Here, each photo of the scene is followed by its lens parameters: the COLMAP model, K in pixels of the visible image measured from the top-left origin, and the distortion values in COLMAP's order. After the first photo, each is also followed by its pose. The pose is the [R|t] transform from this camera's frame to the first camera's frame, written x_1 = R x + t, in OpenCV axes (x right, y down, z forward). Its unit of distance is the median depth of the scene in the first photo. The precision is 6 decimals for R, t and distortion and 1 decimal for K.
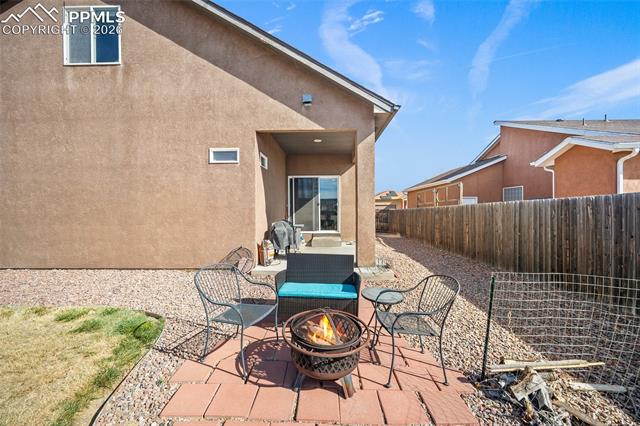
lens RADIAL K [[250.5, 0, 323.4], [0, 250.5, 209.5], [0, 0, 1]] dist [-0.001288, -0.000197]
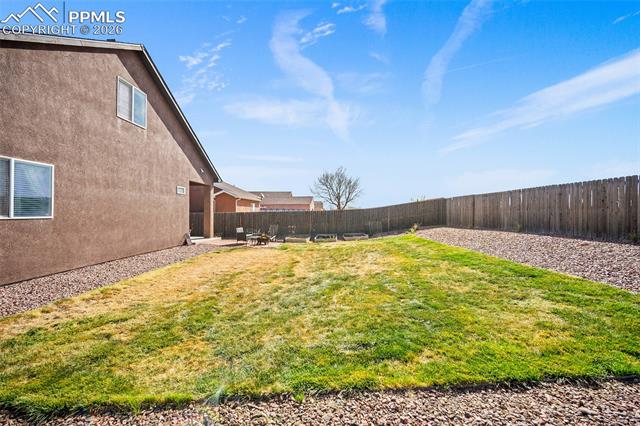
lens RADIAL K [[250.5, 0, 323.4], [0, 250.5, 209.5], [0, 0, 1]] dist [-0.001288, -0.000197]
pose [[-0.009460, 0.015238, 0.999839, -2.469658], [-0.008254, 0.999849, -0.015316, -0.033537], [-0.999921, -0.008398, -0.009333, -0.163852]]
